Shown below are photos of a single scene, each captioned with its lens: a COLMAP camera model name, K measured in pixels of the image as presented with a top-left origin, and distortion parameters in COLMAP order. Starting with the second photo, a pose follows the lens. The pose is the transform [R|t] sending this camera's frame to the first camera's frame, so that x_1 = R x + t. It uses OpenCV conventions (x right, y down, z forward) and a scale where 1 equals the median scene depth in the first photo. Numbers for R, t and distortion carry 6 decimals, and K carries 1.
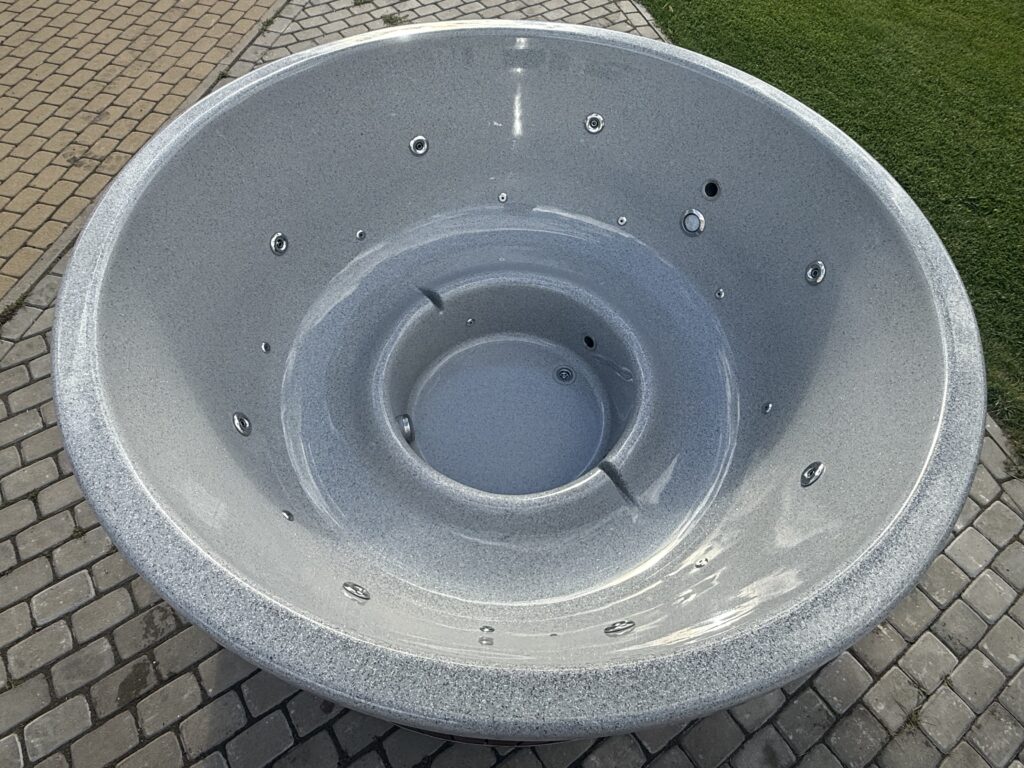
lens RADIAL K [[603.5, 0, 509.7], [0, 603.5, 379.4], [0, 0, 1]] dist [0.002151, -0.000630]
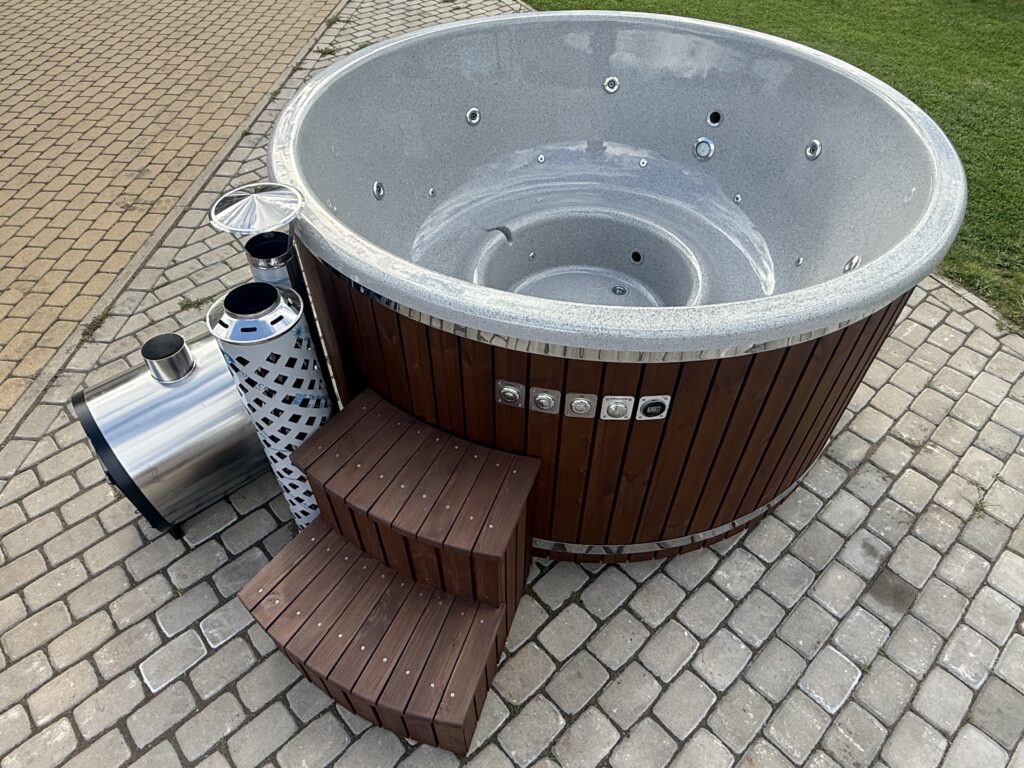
lens RADIAL K [[653.0, 0, 510.8], [0, 653.0, 384.1], [0, 0, 1]] dist [-0.000894, 0.003616]
pose [[0.988328, -0.134621, 0.071315, -0.237614], [0.145070, 0.974574, -0.170765, 0.366849], [-0.046513, 0.179117, 0.982728, -0.194906]]
